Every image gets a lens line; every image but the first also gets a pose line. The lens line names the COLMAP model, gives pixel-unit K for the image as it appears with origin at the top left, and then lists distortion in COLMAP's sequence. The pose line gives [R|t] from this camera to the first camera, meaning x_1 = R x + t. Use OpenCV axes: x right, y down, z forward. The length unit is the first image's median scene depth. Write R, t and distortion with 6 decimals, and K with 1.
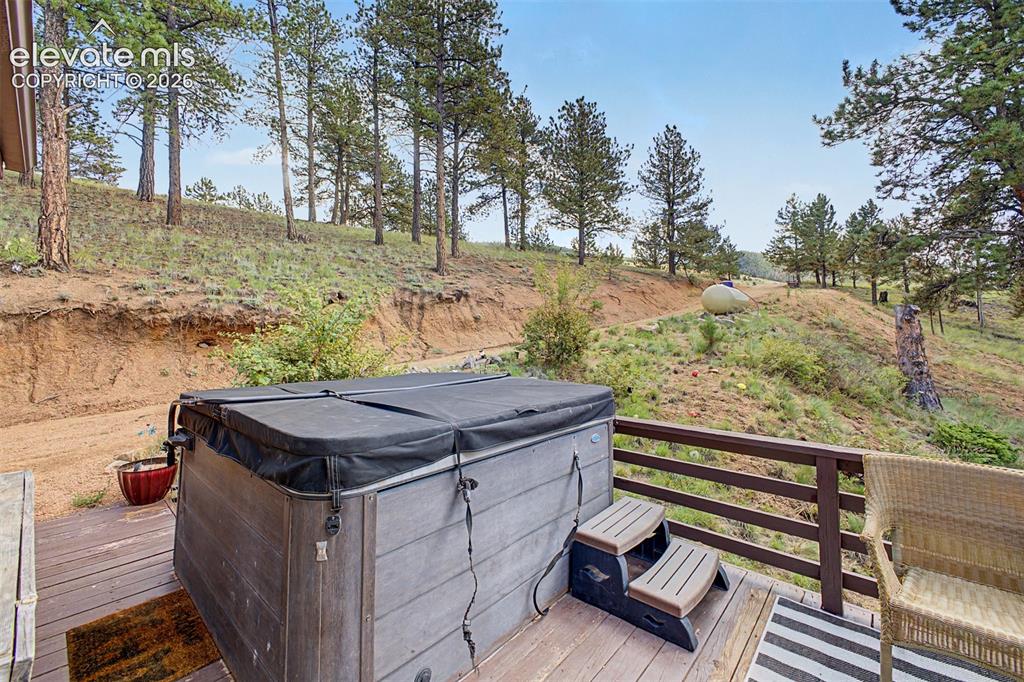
lens RADIAL K [[403.0, 0, 510.3], [0, 403.0, 337.8], [0, 0, 1]] dist [0.003098, -0.001956]
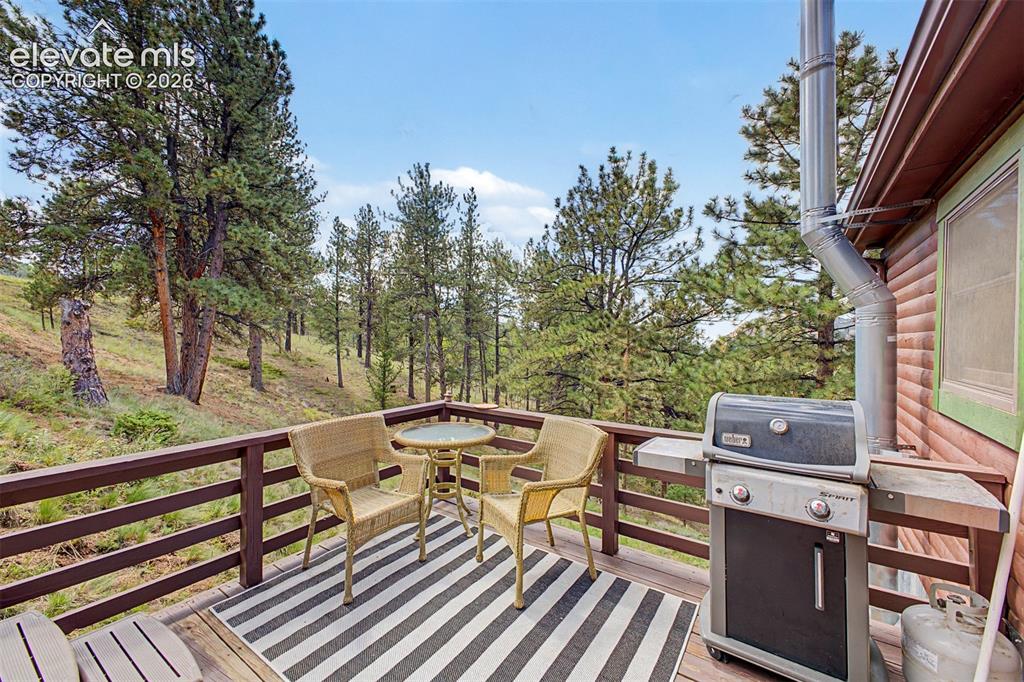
lens RADIAL K [[403.0, 0, 508.8], [0, 403.0, 341.1], [0, 0, 1]] dist [0.003098, -0.001956]
pose [[-0.137625, -0.001878, 0.990483, -0.098786], [-0.014688, 0.999892, -0.000145, 0.001913], [-0.990375, -0.014569, -0.137638, 0.120962]]
